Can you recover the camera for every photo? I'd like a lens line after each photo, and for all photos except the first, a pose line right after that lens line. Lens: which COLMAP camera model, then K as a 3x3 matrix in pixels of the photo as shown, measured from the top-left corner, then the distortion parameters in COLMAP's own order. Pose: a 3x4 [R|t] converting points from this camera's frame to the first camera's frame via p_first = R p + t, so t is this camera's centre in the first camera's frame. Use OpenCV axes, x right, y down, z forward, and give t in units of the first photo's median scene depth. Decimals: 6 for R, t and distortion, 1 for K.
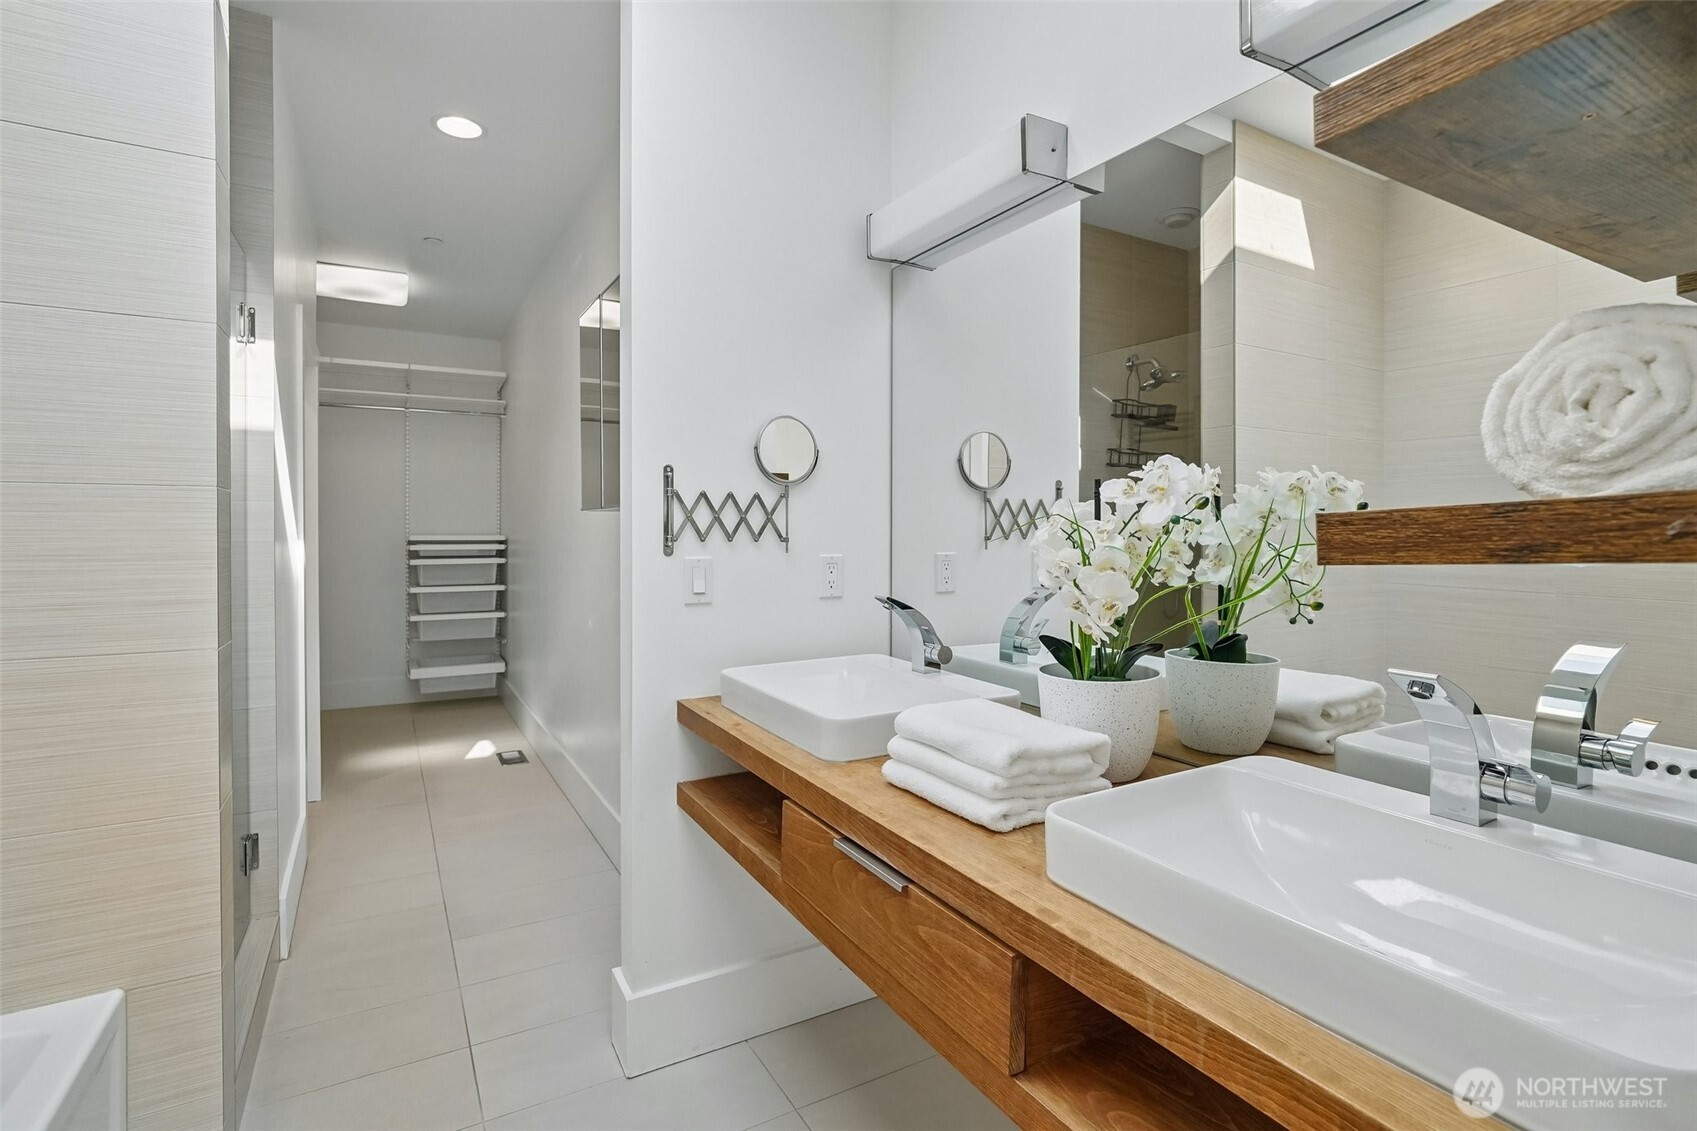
lens RADIAL K [[816.6, 0, 853.2], [0, 816.6, 545.2], [0, 0, 1]] dist [0.000656, 0.000700]
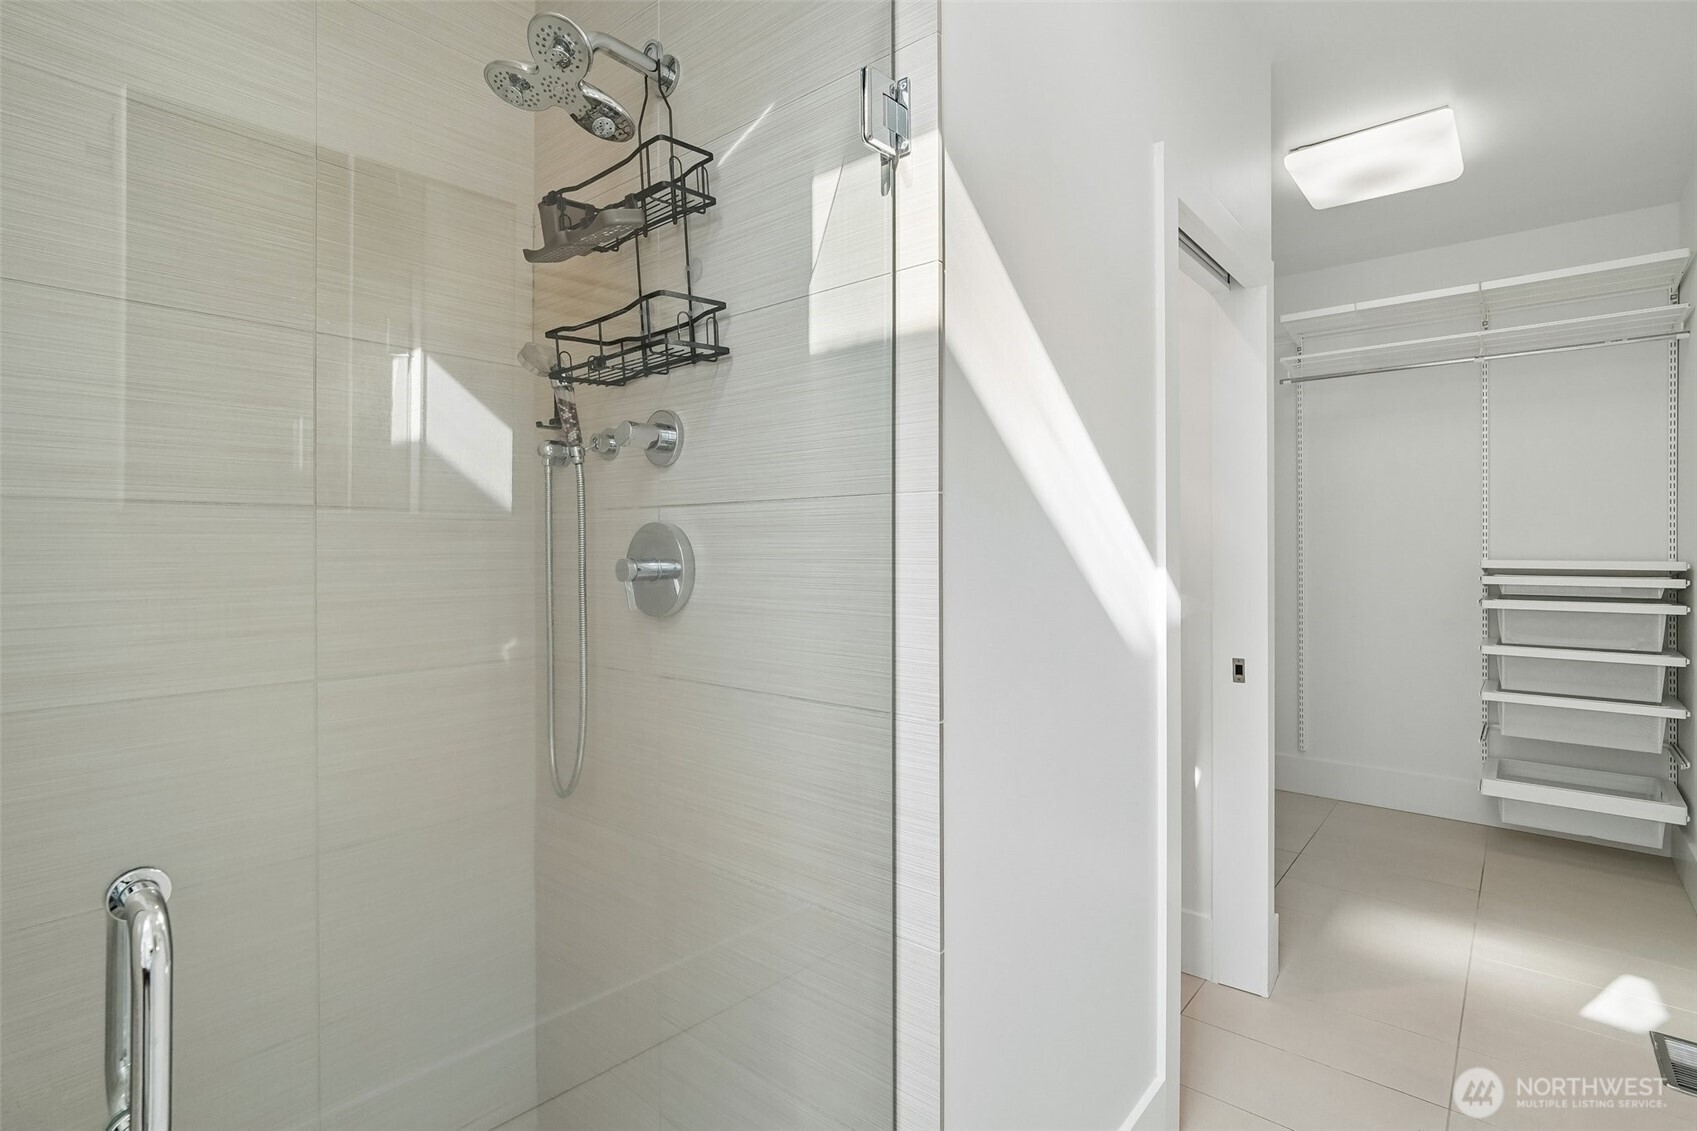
lens RADIAL K [[816.6, 0, 853.2], [0, 816.6, 545.2], [0, 0, 1]] dist [0.000656, 0.000700]
pose [[0.344731, -0.009597, -0.938652, -0.137434], [-0.015437, 0.999755, -0.015891, -0.006879], [0.938574, 0.019968, 0.344499, 0.368074]]
